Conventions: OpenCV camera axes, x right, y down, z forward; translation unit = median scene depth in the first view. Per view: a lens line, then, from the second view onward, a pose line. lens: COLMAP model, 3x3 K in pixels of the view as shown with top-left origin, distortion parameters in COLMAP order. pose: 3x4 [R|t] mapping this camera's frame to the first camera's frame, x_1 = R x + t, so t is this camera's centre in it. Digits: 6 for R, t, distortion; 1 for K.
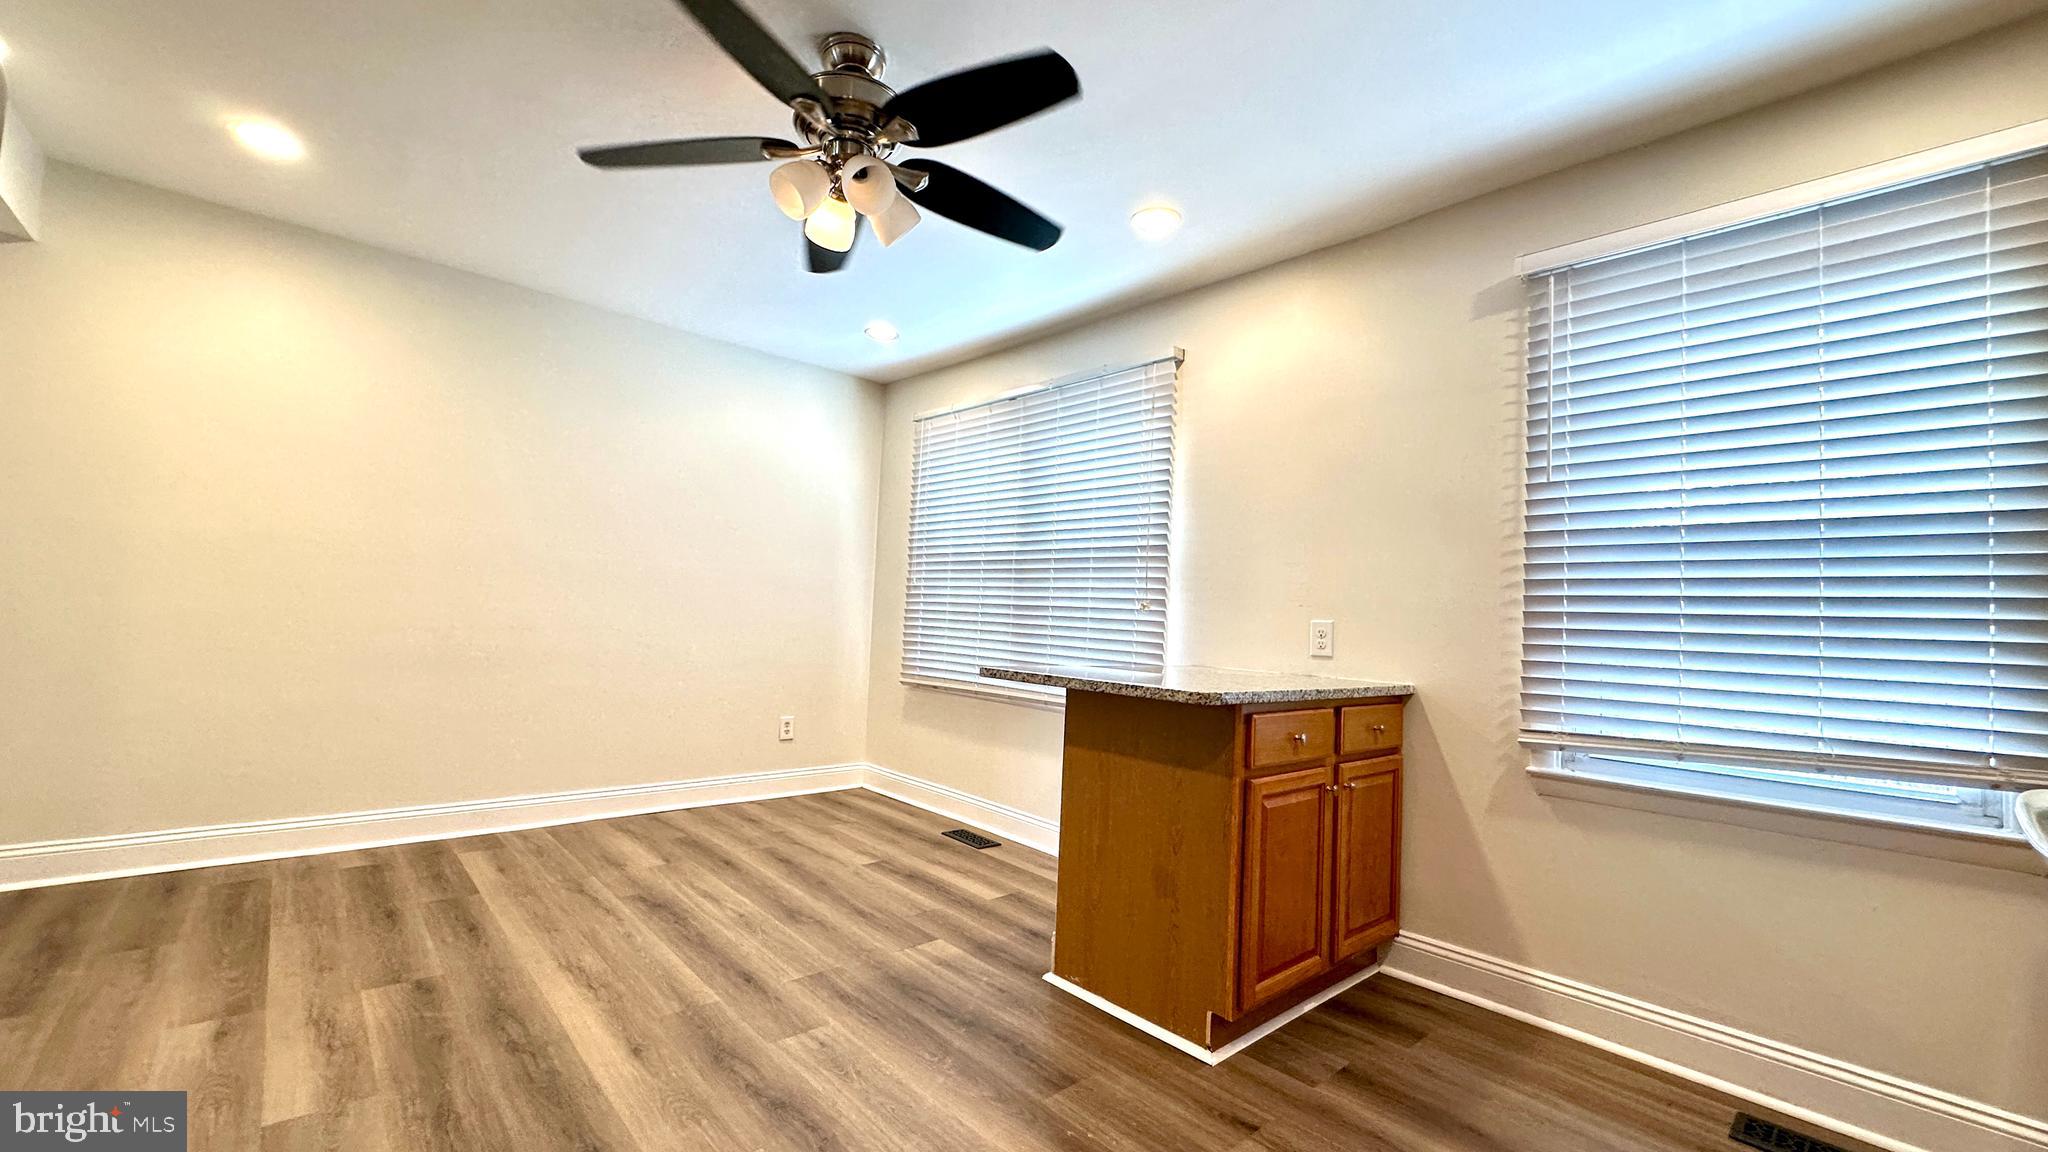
lens RADIAL K [[815.8, 0, 1024.0], [0, 815.8, 576.0], [0, 0, 1]] dist [-0.002021, 0.000041]
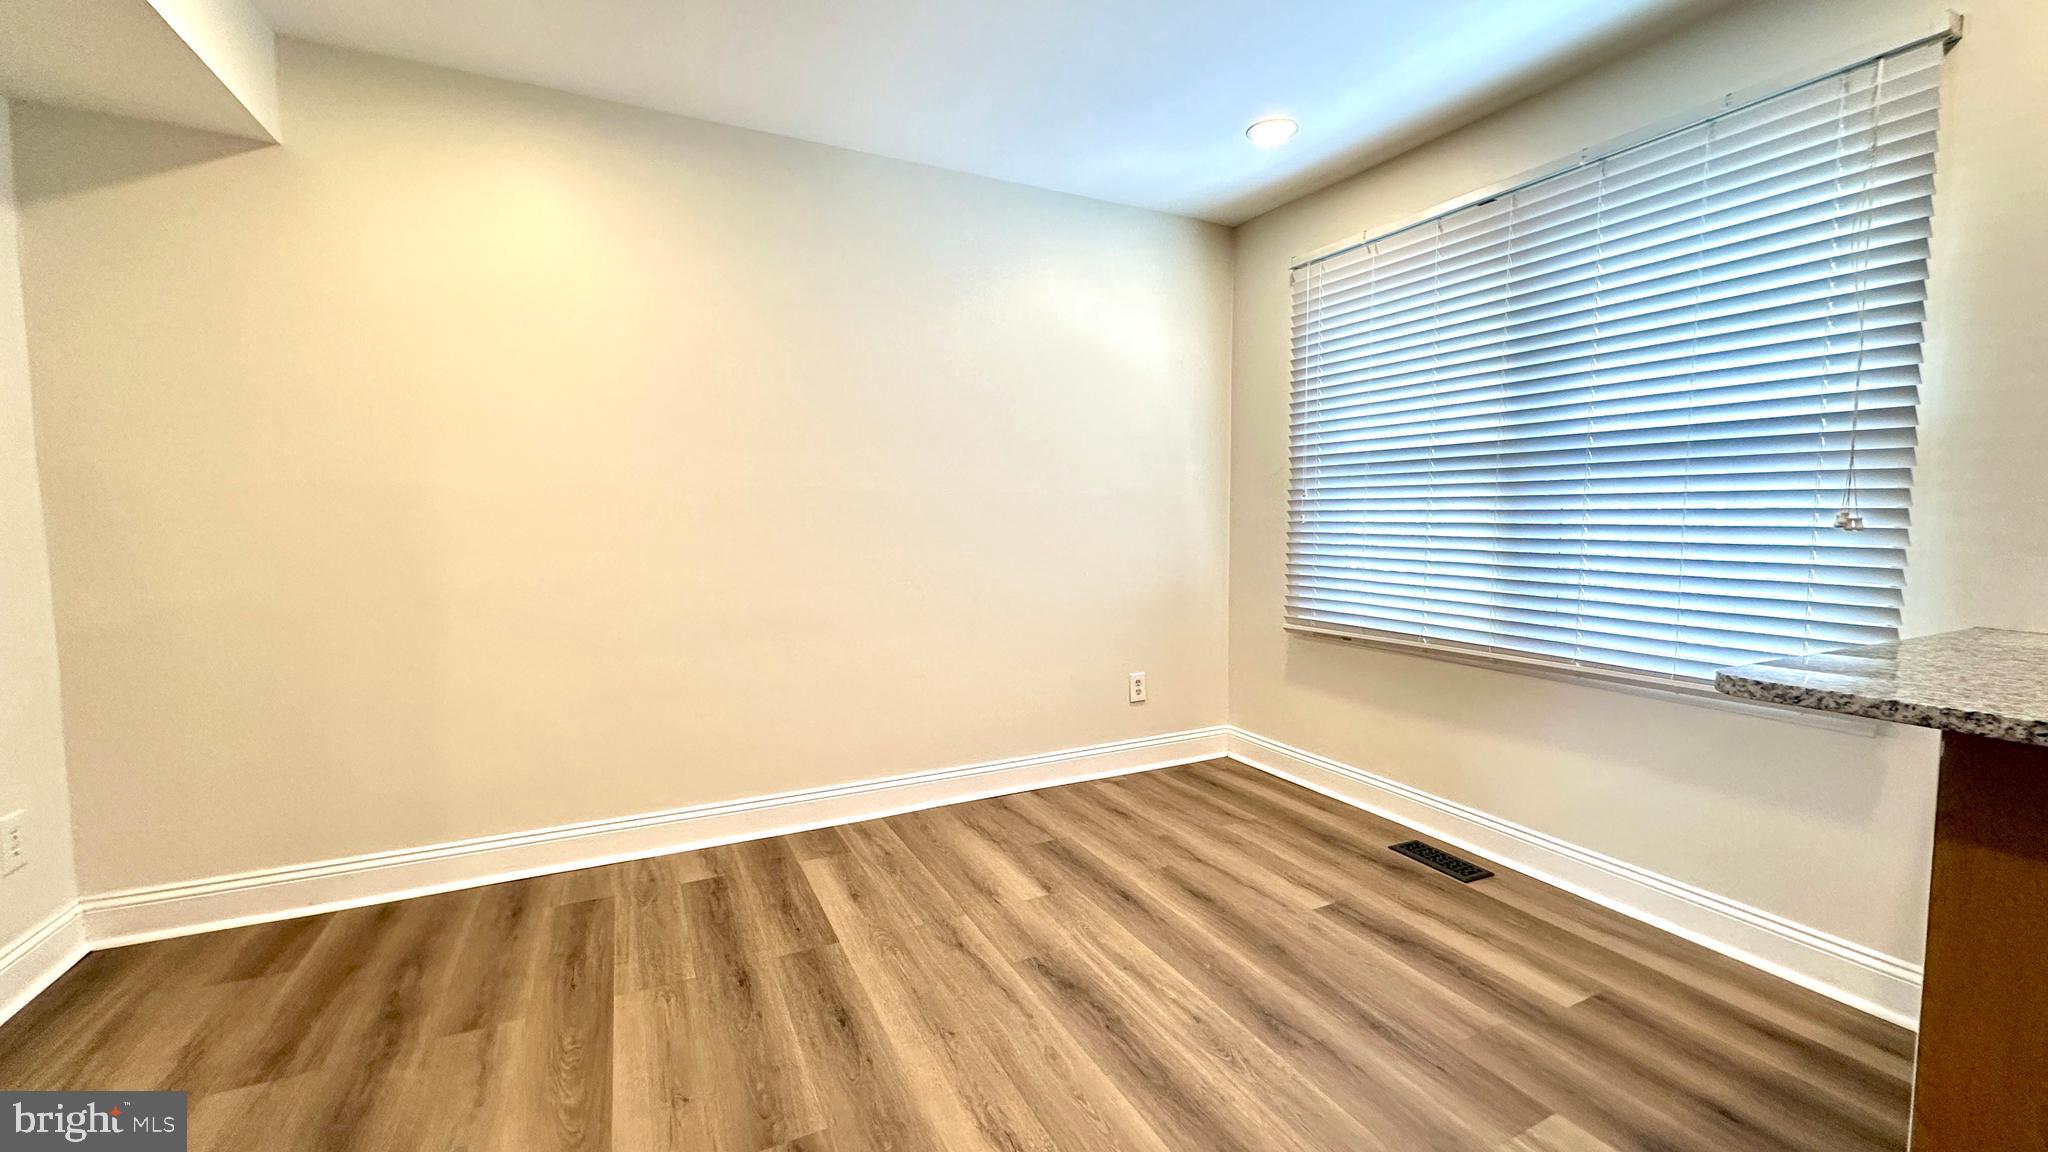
lens RADIAL K [[815.8, 0, 1024.0], [0, 815.8, 576.0], [0, 0, 1]] dist [-0.002021, 0.000041]
pose [[0.960518, -0.029856, -0.276611, -0.243692], [0.062754, 0.991853, 0.110855, -0.023172], [0.271048, -0.123837, 0.954567, 0.312965]]
